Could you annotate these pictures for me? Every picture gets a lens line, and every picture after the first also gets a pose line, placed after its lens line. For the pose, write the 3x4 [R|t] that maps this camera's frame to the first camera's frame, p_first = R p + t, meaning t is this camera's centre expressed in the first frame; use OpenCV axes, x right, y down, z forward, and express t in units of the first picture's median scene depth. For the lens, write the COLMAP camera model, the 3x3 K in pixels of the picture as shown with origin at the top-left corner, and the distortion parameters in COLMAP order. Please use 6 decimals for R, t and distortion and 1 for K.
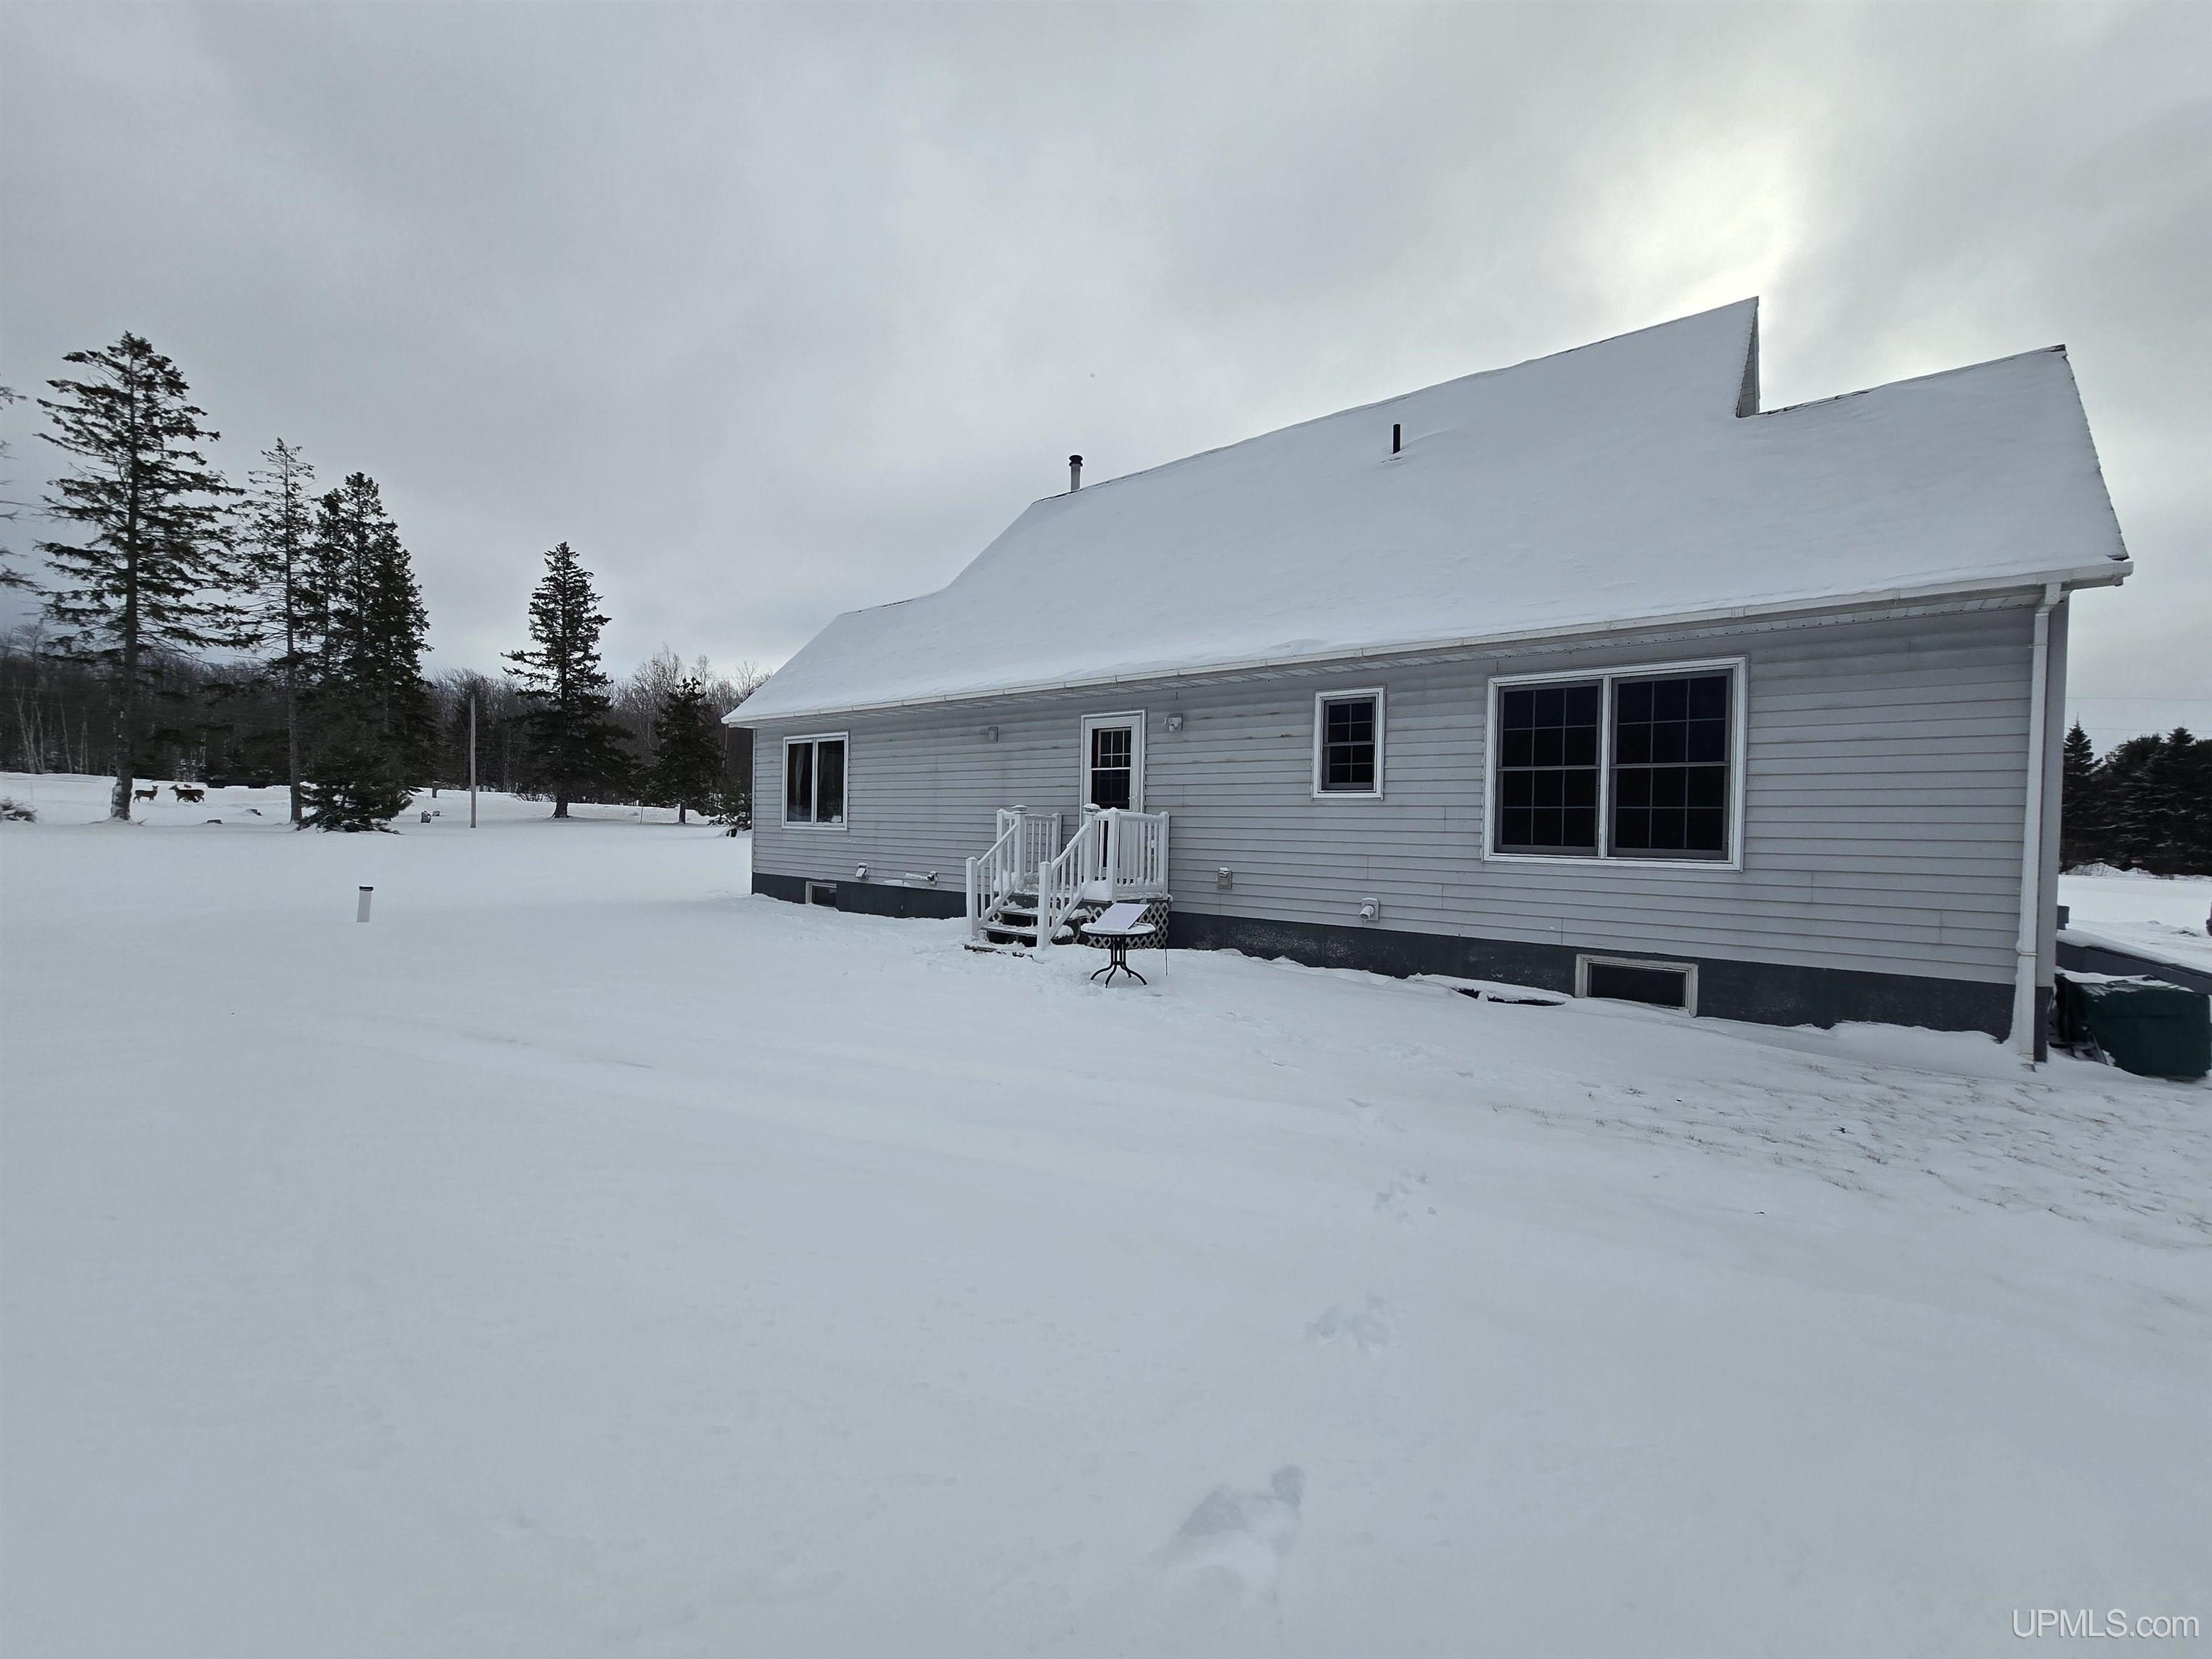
lens RADIAL K [[901.8, 0, 1107.3], [0, 901.8, 830.7], [0, 0, 1]] dist [-0.005368, 0.002100]
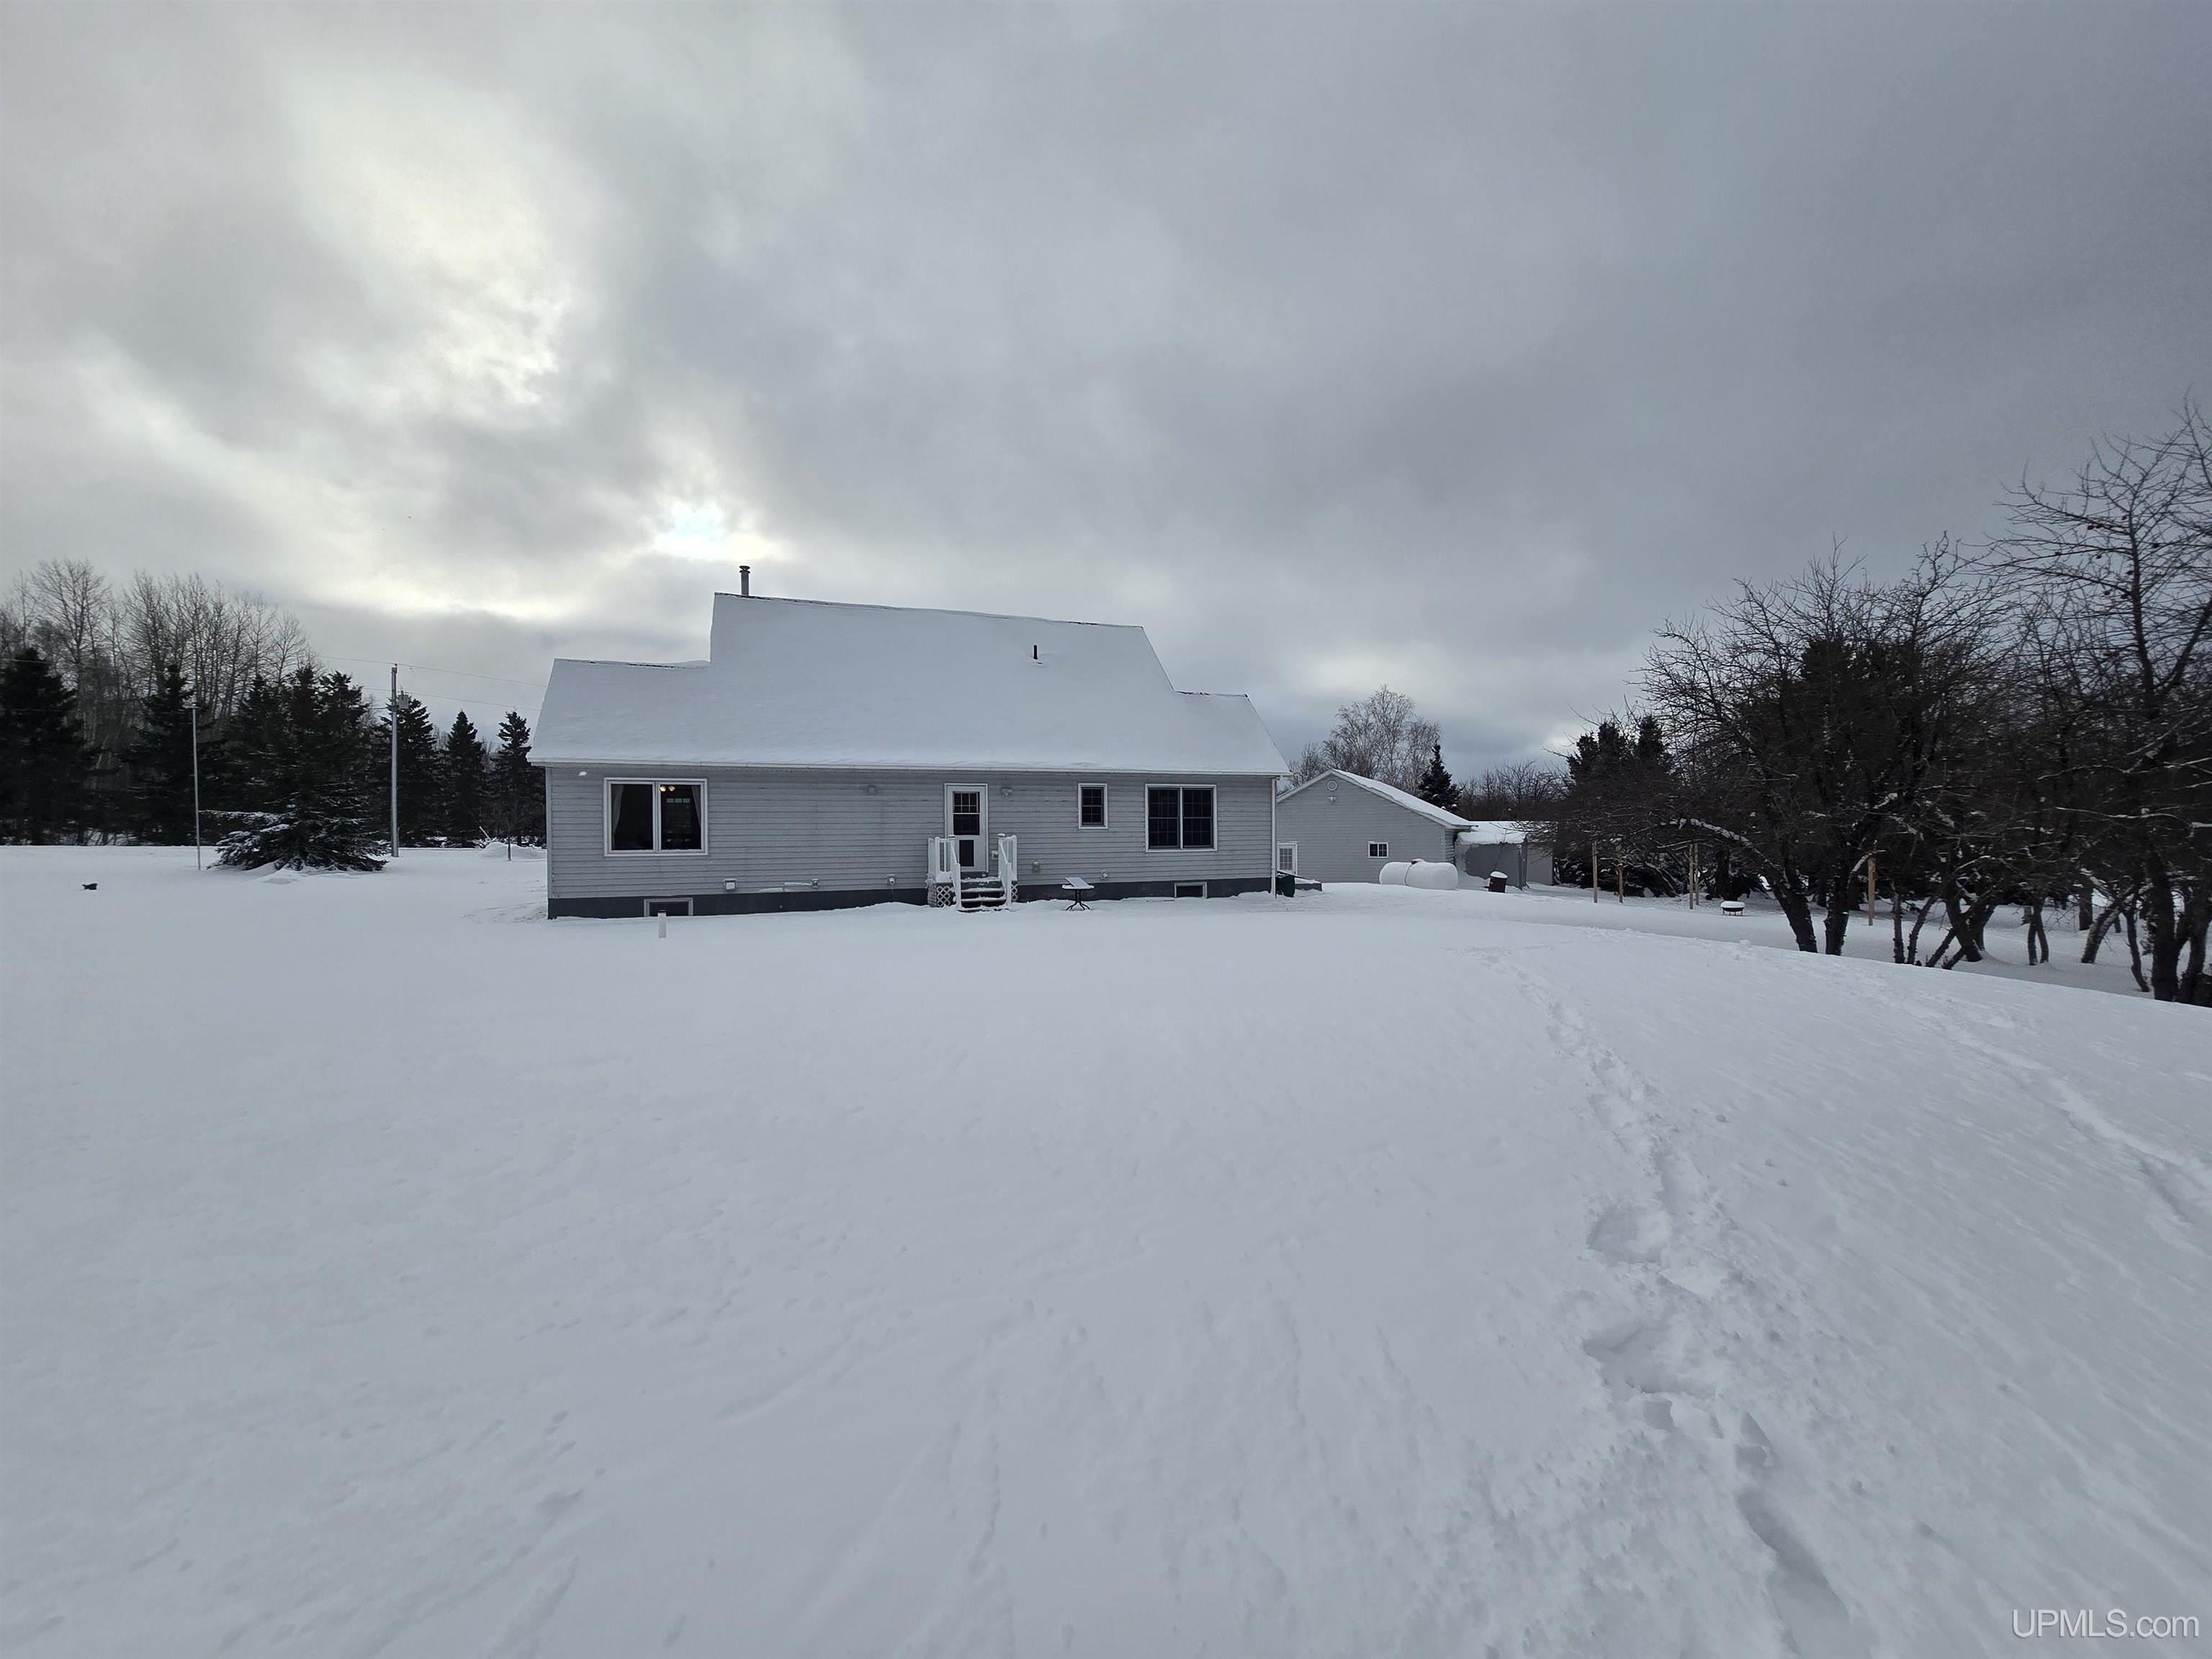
lens RADIAL K [[901.8, 0, 1114.8], [0, 901.8, 837.3], [0, 0, 1]] dist [-0.005368, 0.002100]
pose [[0.513875, -0.034564, 0.857168, -1.766621], [0.019812, 0.999400, 0.028422, -0.081946], [-0.857636, 0.002377, 0.514251, -0.274499]]
